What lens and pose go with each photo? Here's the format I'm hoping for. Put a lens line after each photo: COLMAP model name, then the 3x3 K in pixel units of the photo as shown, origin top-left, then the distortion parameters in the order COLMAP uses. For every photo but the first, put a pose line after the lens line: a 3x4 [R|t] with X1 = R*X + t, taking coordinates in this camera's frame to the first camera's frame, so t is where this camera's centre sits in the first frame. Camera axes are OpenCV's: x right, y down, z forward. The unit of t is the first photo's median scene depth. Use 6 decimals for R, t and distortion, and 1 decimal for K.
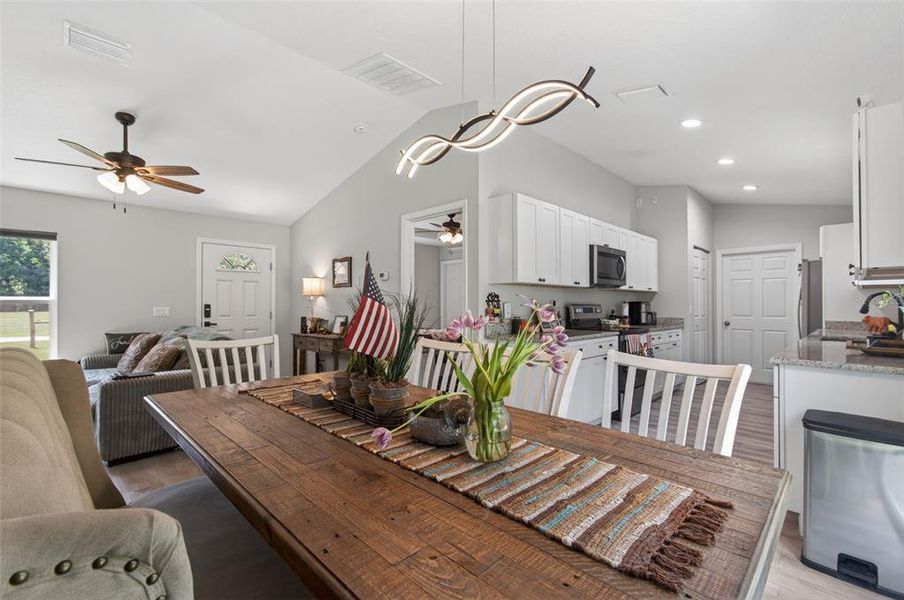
lens RADIAL K [[400.6, 0, 453.3], [0, 400.6, 301.0], [0, 0, 1]] dist [-0.006349, 0.004209]
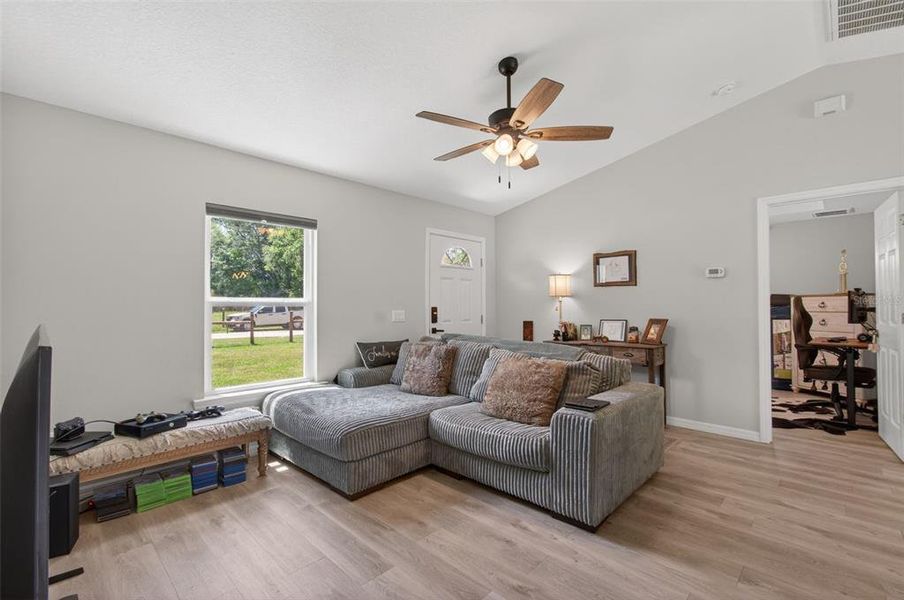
lens RADIAL K [[400.6, 0, 452.2], [0, 400.6, 302.6], [0, 0, 1]] dist [-0.006349, 0.004209]
pose [[0.999891, -0.002203, 0.014592, -0.644434], [0.002156, 0.999992, 0.003271, -0.004253], [-0.014599, -0.003240, 0.999888, 0.166670]]
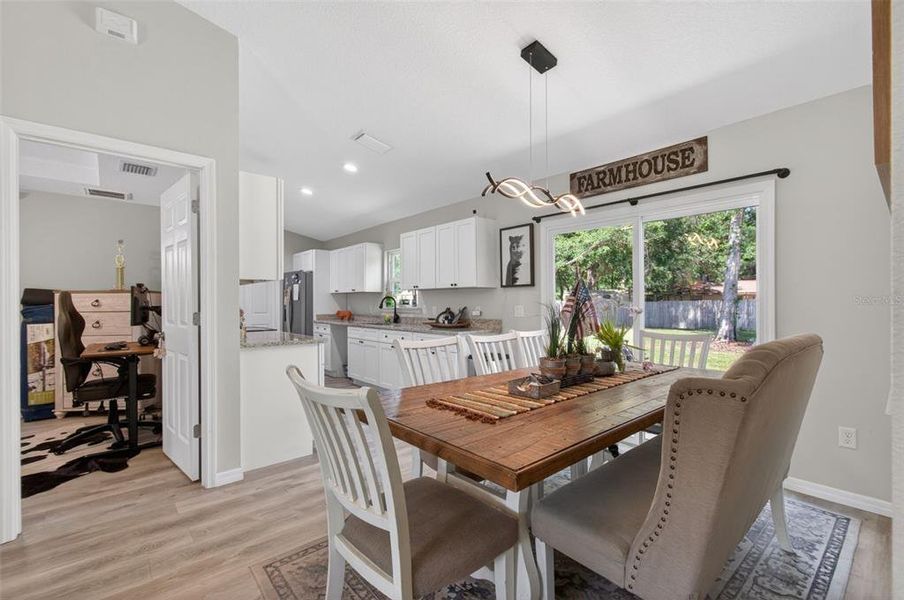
lens RADIAL K [[400.6, 0, 457.8], [0, 400.6, 300.0], [0, 0, 1]] dist [-0.006349, 0.004209]
pose [[0.060916, 0.003834, 0.998136, -0.466951], [-0.006413, 0.999973, -0.003450, -0.002103], [-0.998122, -0.006190, 0.060939, 0.374676]]
